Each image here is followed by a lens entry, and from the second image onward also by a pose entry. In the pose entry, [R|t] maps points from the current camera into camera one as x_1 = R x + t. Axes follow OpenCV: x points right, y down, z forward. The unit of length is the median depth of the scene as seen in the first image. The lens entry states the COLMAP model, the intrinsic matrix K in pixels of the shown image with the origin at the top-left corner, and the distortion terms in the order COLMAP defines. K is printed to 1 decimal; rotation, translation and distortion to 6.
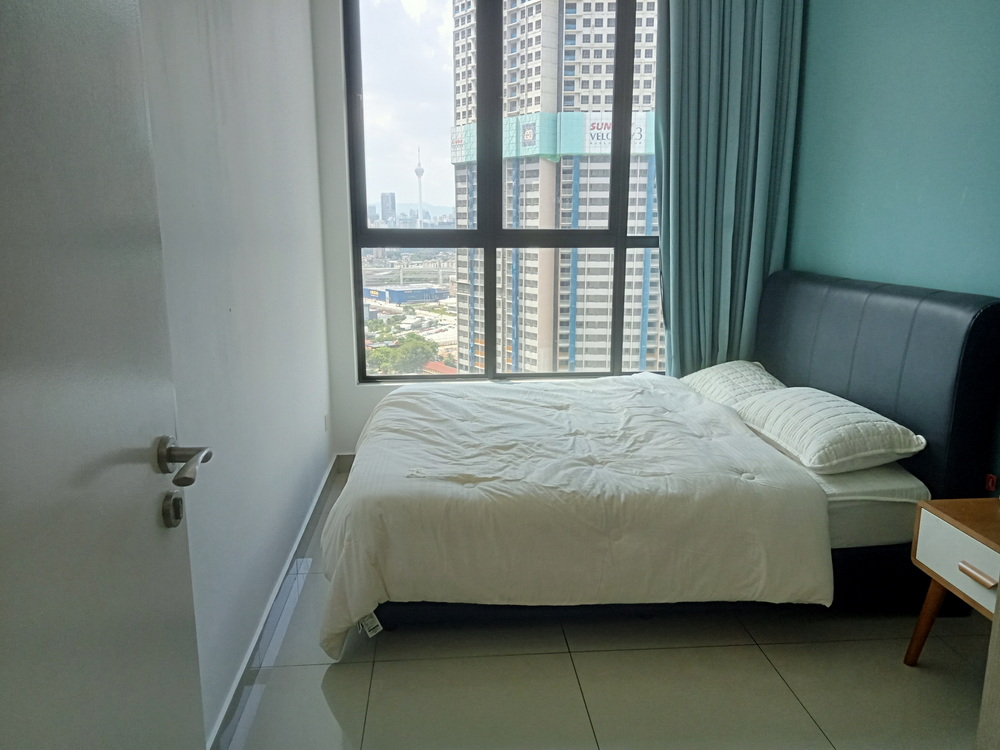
lens RADIAL K [[739.2, 0, 514.9], [0, 739.2, 371.3], [0, 0, 1]] dist [0.061081, -0.064680]
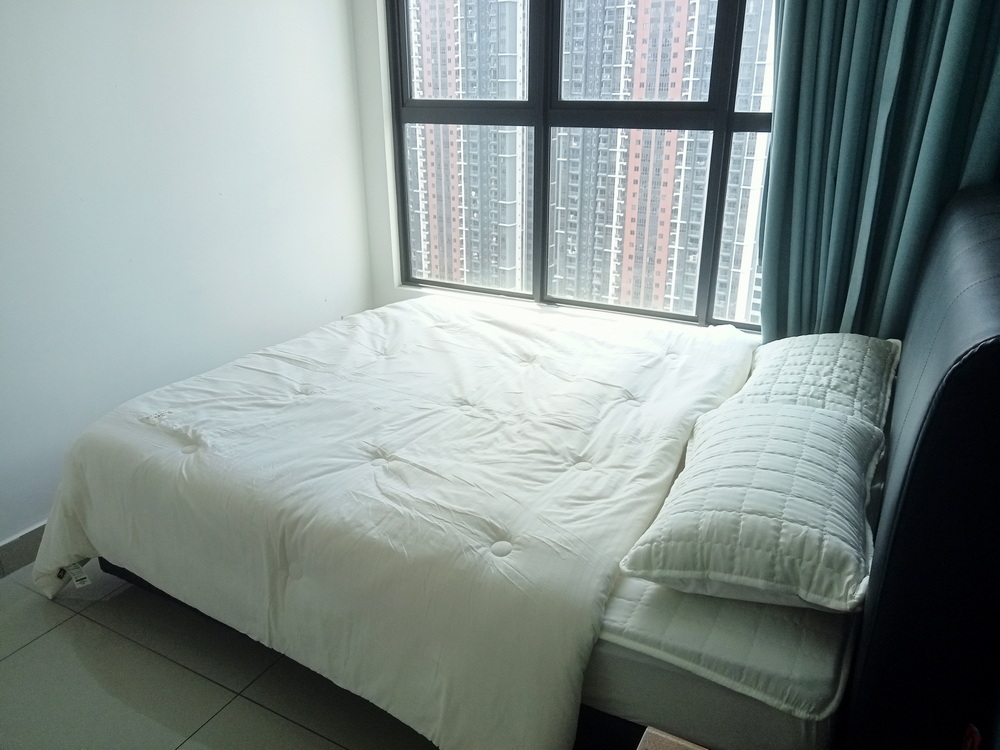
lens RADIAL K [[739.2, 0, 514.9], [0, 739.2, 371.3], [0, 0, 1]] dist [0.061081, -0.064680]
pose [[0.833066, 0.194635, -0.517801, 0.382723], [-0.106499, 0.974976, 0.195140, -0.071196], [0.542824, -0.107419, 0.832948, 0.339085]]
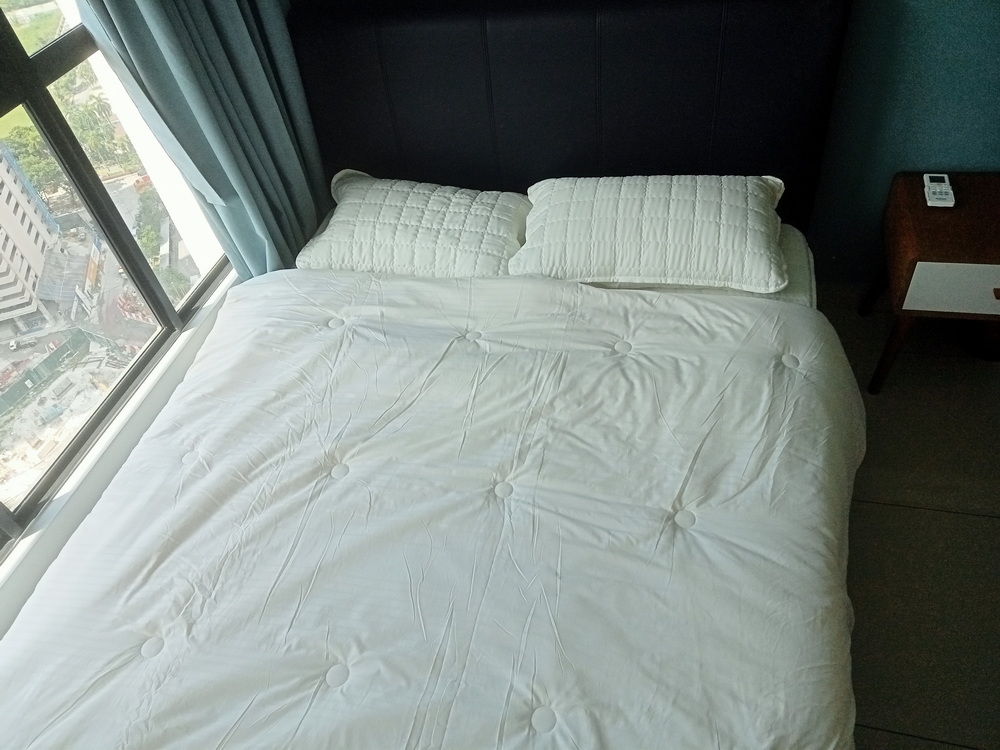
lens RADIAL K [[739.2, 0, 514.9], [0, 739.2, 371.3], [0, 0, 1]] dist [0.061081, -0.064680]
pose [[0.324166, -0.701131, 0.635084, -0.144970], [0.301436, 0.712899, 0.633176, -0.241658], [-0.896690, -0.013817, 0.442443, 0.588663]]
